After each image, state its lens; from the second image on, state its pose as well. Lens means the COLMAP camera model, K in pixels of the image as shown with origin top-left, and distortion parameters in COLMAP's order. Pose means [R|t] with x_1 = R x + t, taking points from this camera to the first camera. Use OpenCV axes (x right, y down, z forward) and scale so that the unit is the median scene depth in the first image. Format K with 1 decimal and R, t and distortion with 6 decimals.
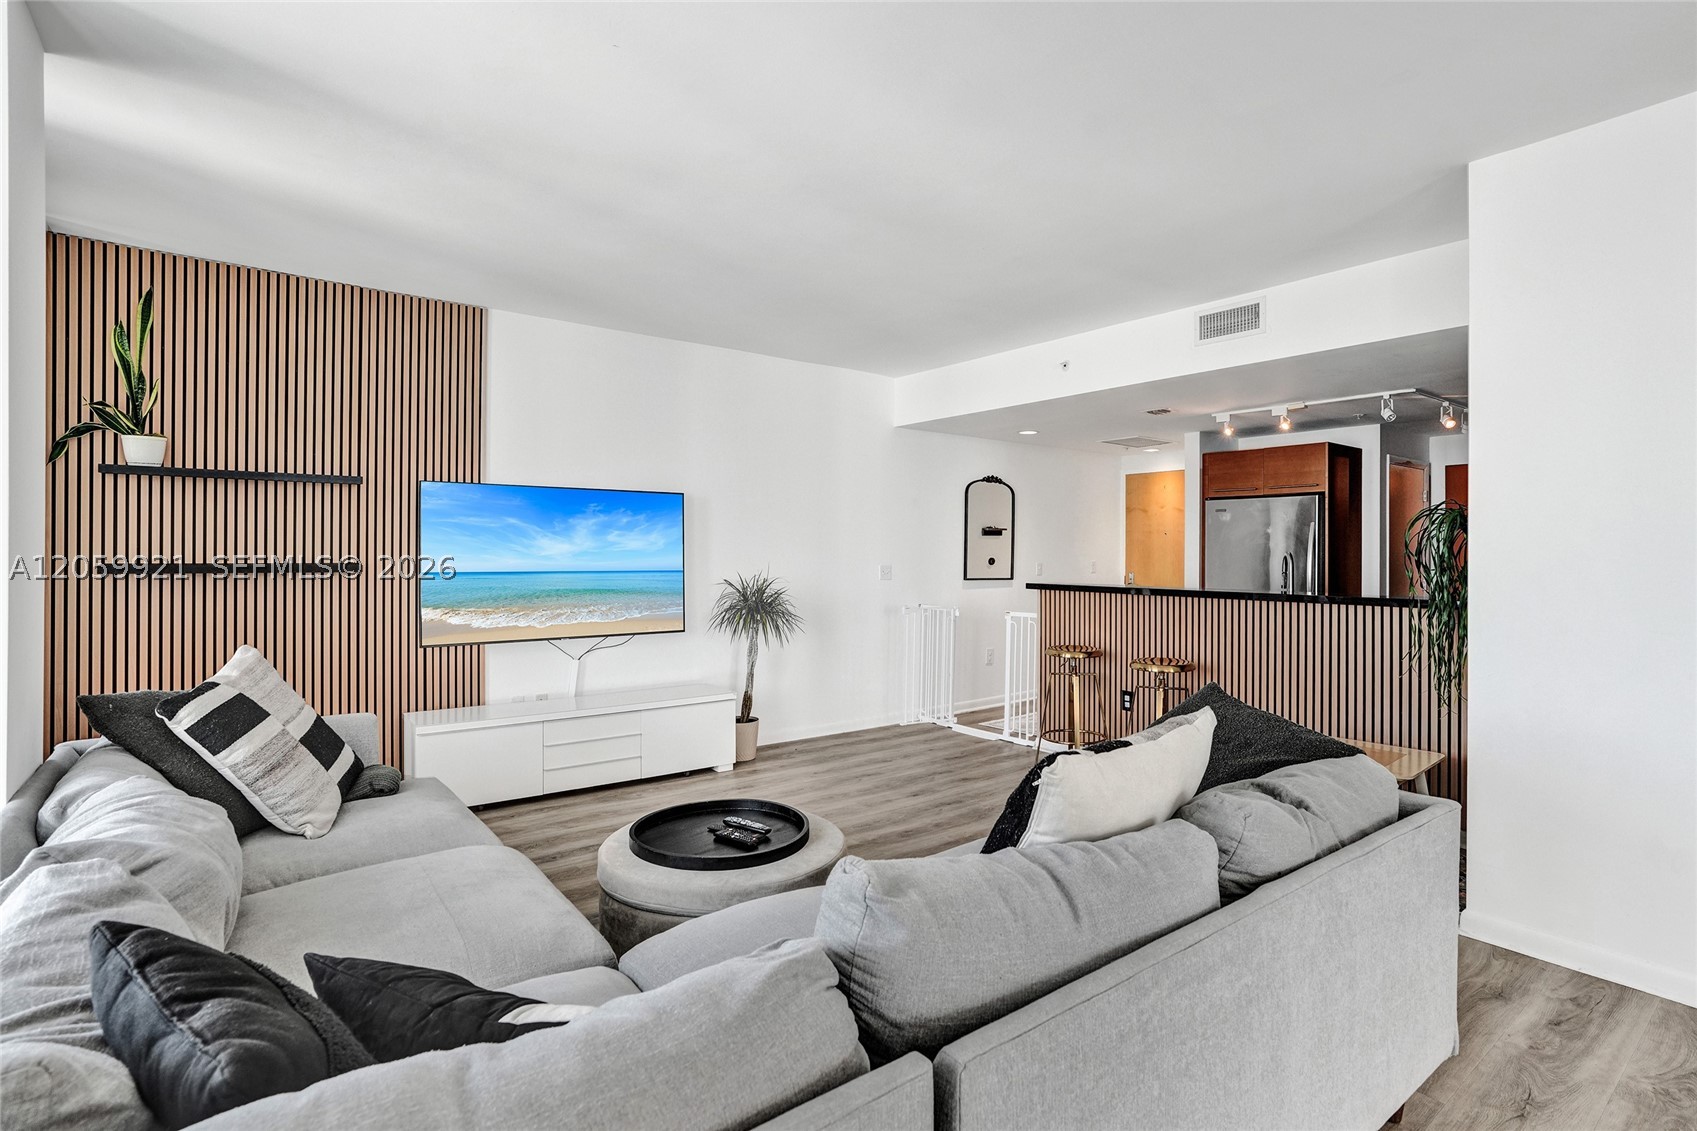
lens RADIAL K [[813.0, 0, 854.7], [0, 813.0, 565.0], [0, 0, 1]] dist [-0.075007, 0.028437]
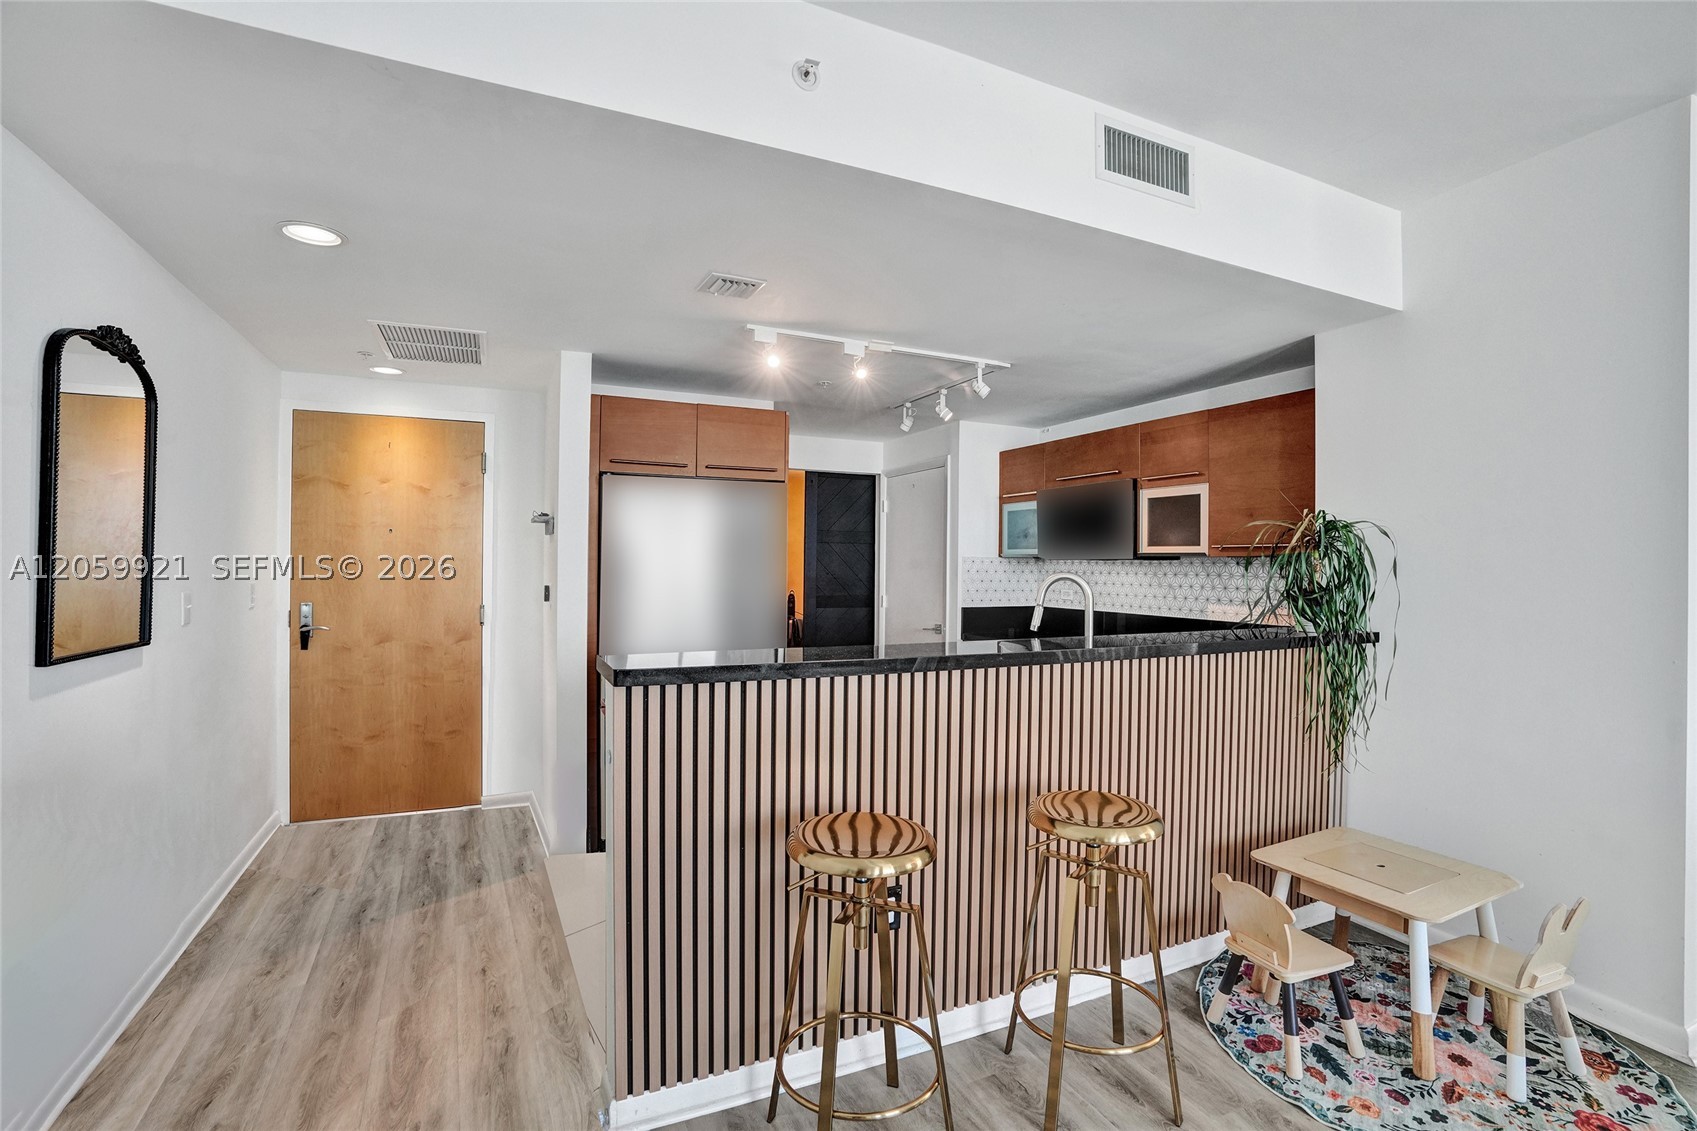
lens RADIAL K [[813.0, 0, 854.7], [0, 813.0, 565.0], [0, 0, 1]] dist [-0.075007, 0.028437]
pose [[0.207152, -0.006044, 0.978290, -0.086403], [0.001123, 0.999982, 0.005941, -0.035403], [-0.978308, -0.000132, 0.207155, 1.017168]]
